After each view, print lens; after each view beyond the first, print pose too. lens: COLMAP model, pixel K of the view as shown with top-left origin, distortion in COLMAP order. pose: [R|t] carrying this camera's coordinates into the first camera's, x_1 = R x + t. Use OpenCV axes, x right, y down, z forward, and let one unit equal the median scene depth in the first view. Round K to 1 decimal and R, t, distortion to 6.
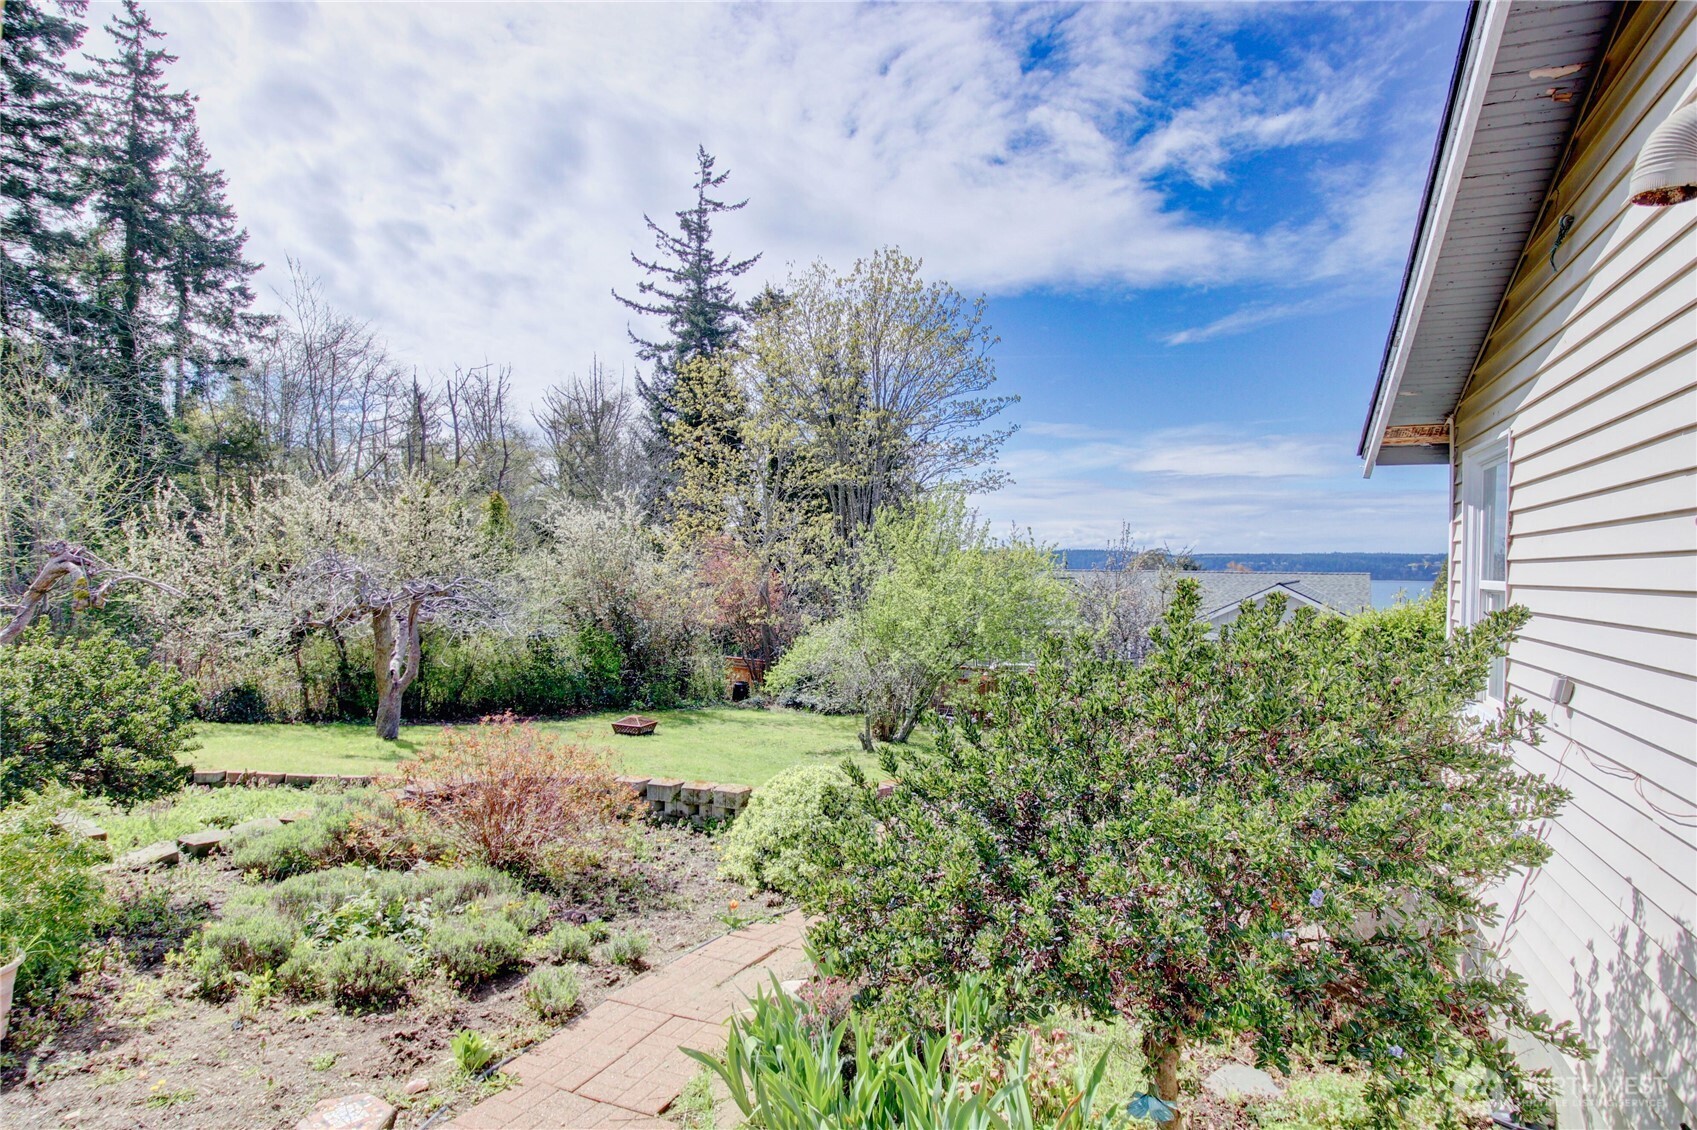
lens RADIAL K [[917.6, 0, 822.7], [0, 917.6, 590.5], [0, 0, 1]] dist [-0.017009, -0.004698]
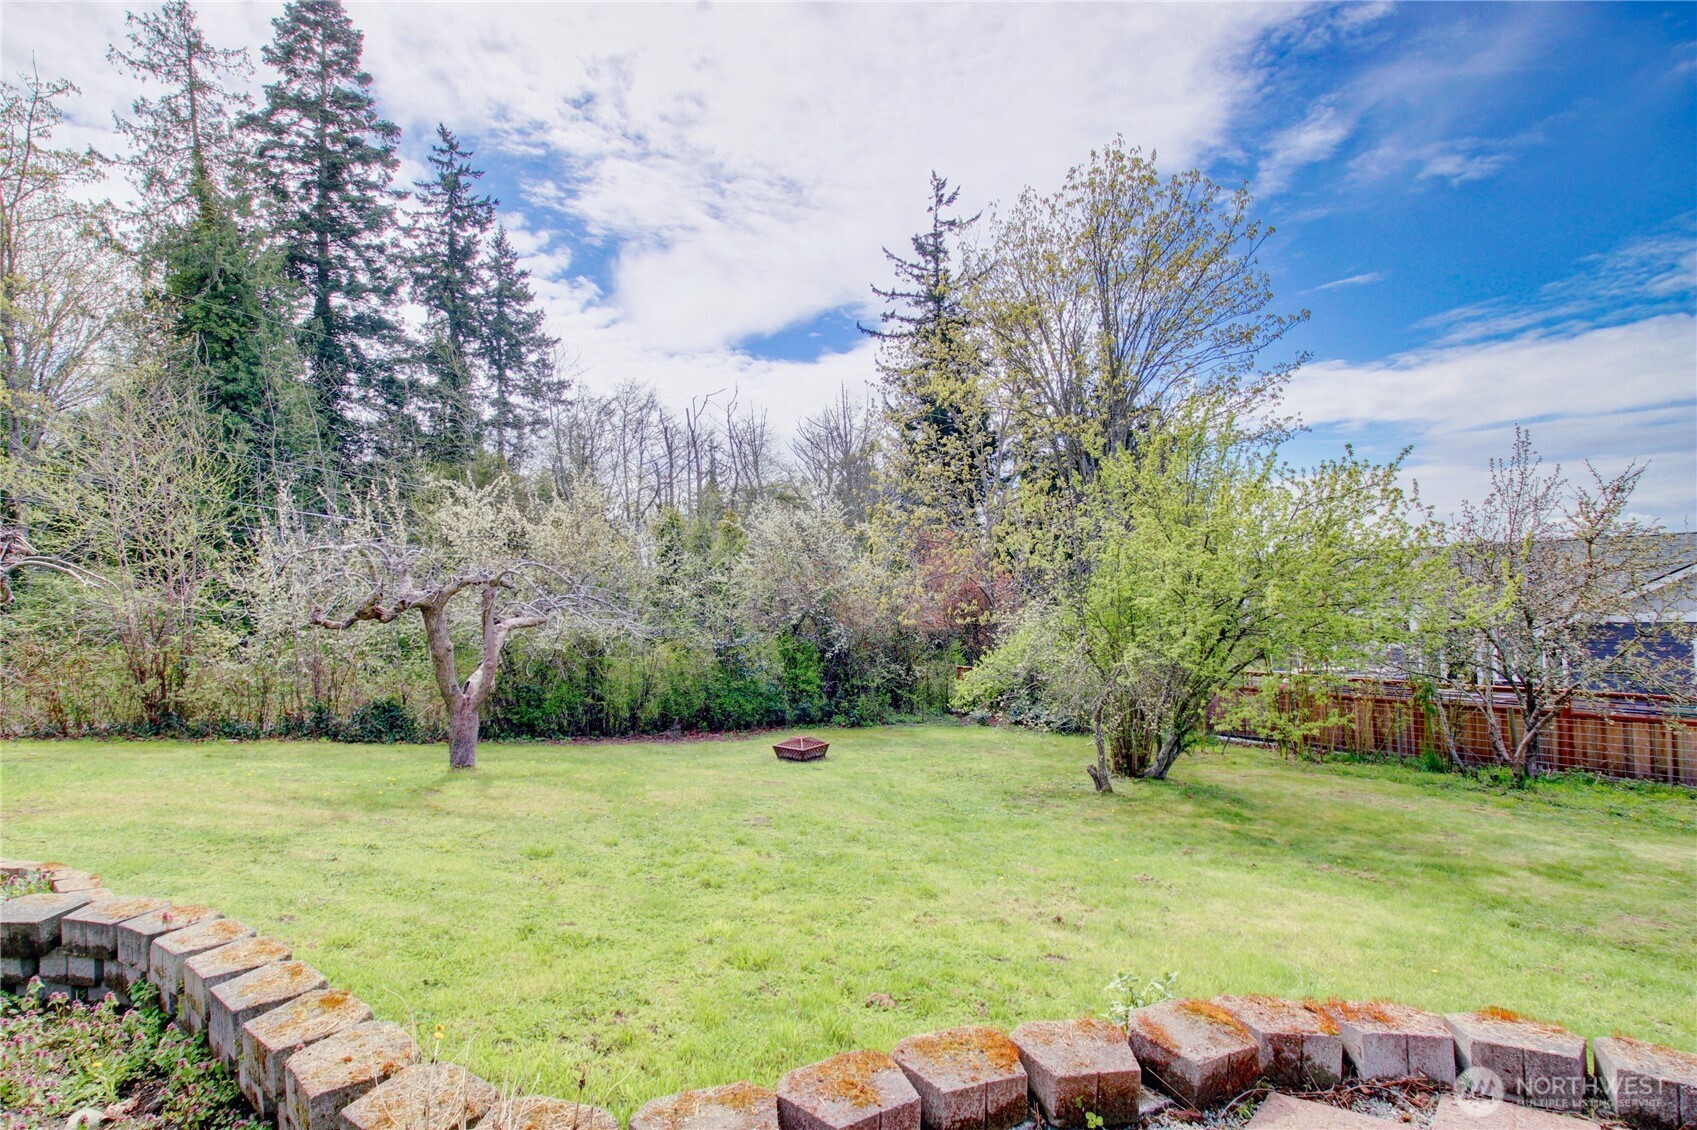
lens RADIAL K [[788.4, 0, 822.6], [0, 788.4, 587.7], [0, 0, 1]] dist [-0.008011, -0.013967]
pose [[0.941949, -0.047816, -0.332333, 0.025013], [0.036158, 0.998497, -0.041181, 0.016558], [0.333803, 0.026774, 0.942263, 0.164133]]
